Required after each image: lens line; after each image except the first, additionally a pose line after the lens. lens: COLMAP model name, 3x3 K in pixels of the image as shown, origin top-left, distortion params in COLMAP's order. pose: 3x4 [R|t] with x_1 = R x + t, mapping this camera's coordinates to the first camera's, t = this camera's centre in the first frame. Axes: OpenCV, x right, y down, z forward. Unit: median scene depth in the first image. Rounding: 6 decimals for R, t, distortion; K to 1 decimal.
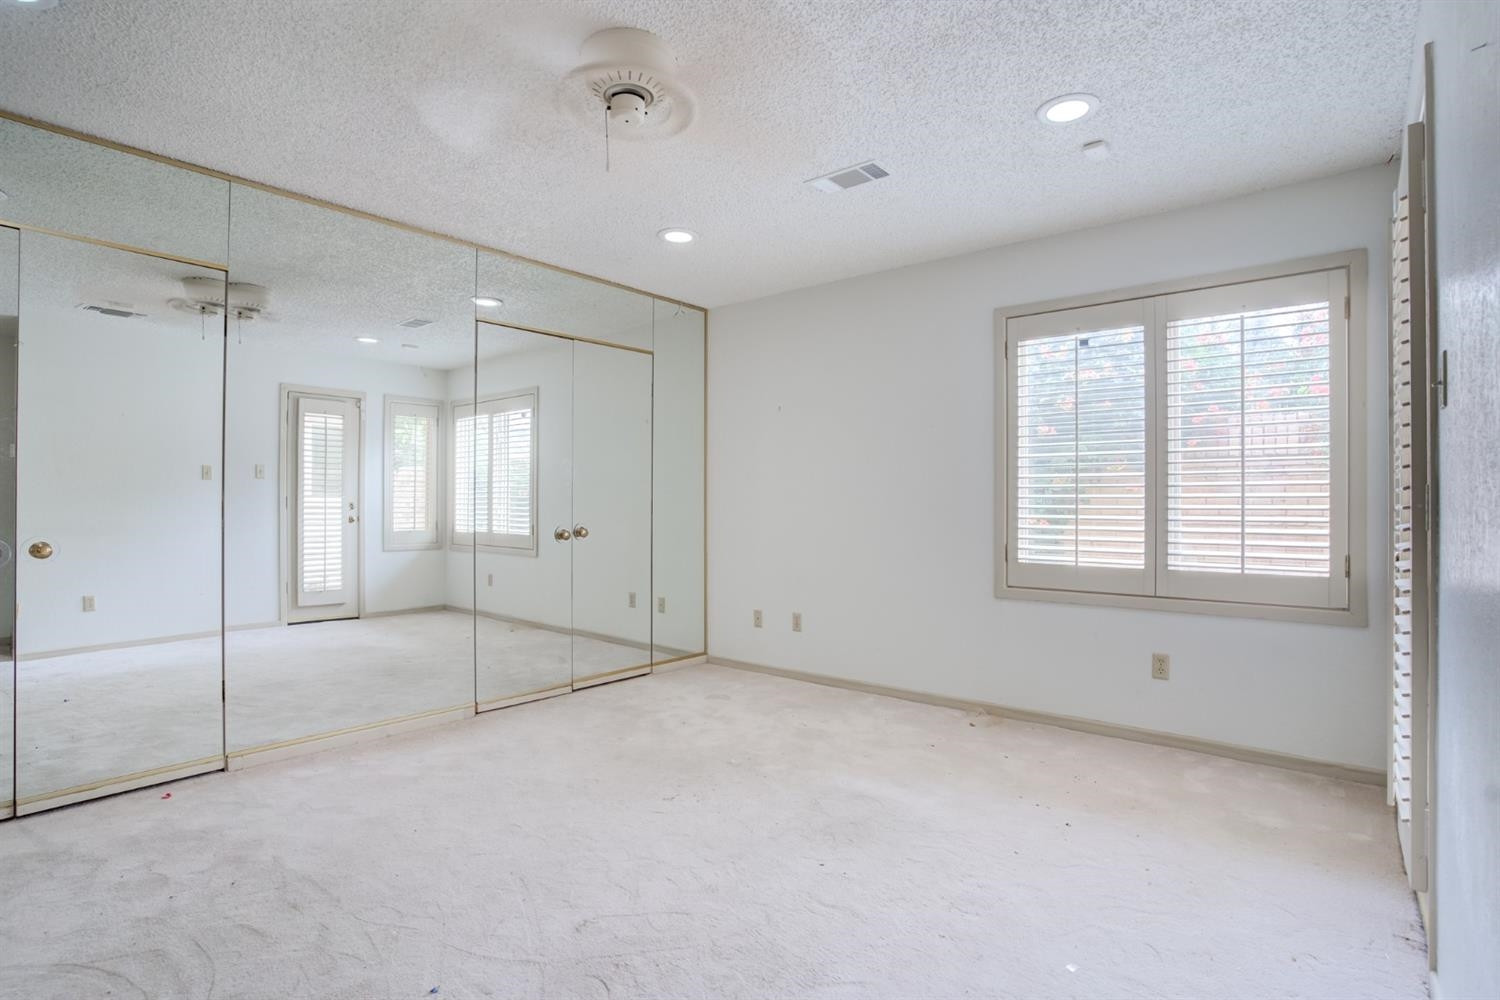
lens RADIAL K [[750.4, 0, 747.9], [0, 750.4, 501.7], [0, 0, 1]] dist [-0.050151, 0.019803]
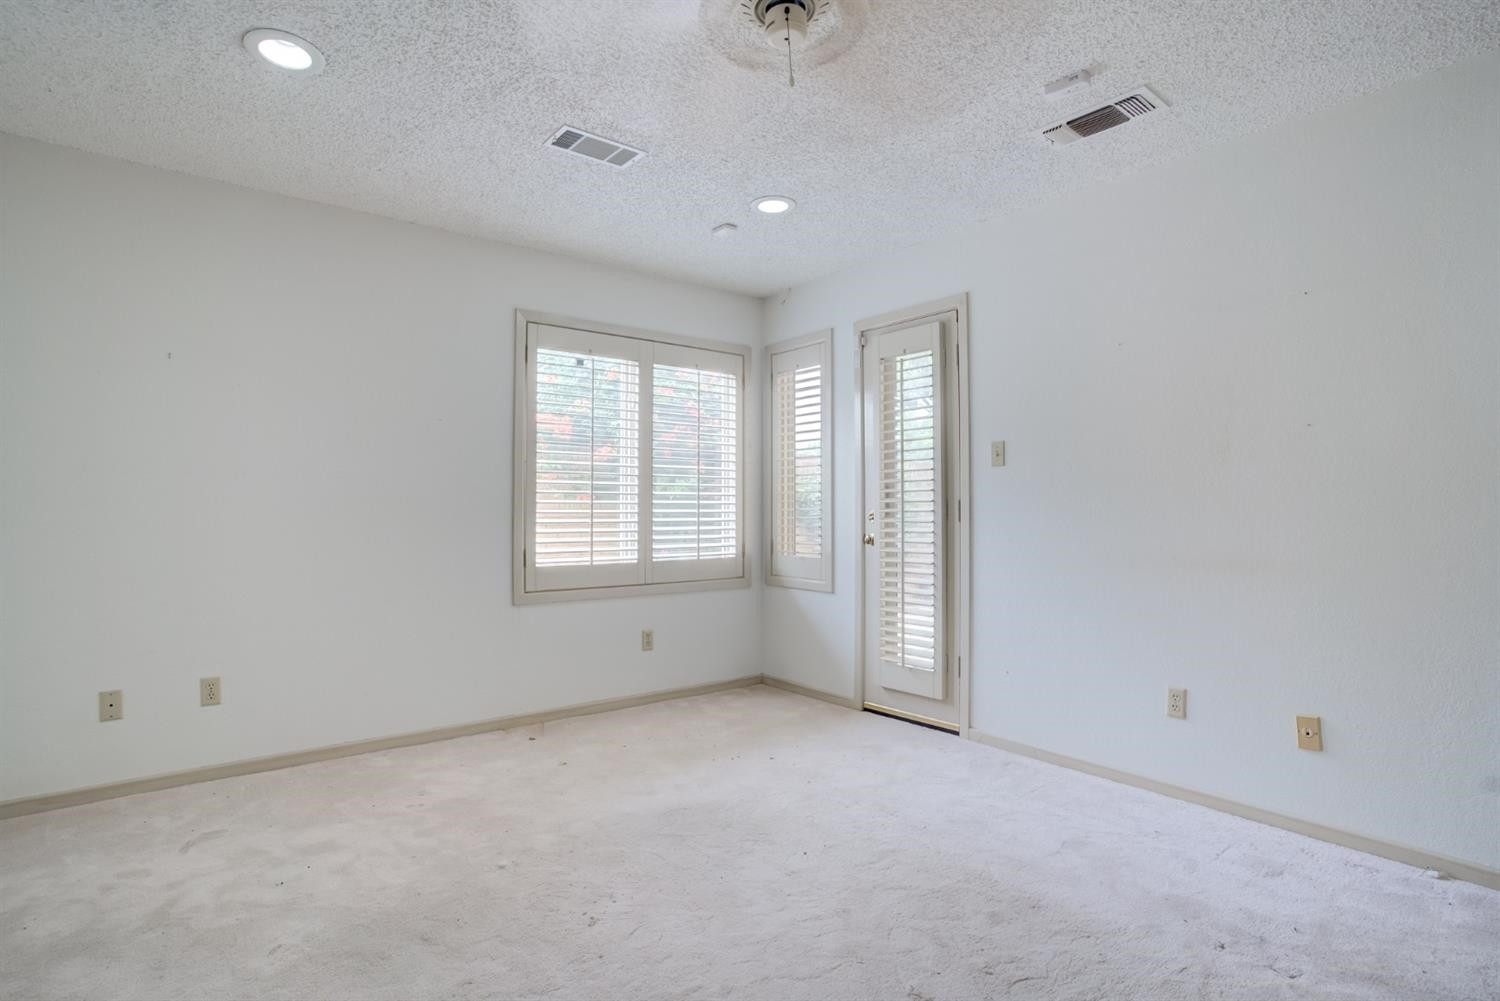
lens RADIAL K [[750.4, 0, 747.5], [0, 750.4, 496.4], [0, 0, 1]] dist [-0.050151, 0.019803]
pose [[0.202700, 0.018805, 0.979060, -0.593224], [-0.000839, 0.999819, -0.019030, 0.006050], [-0.979241, 0.003036, 0.202679, 0.542732]]
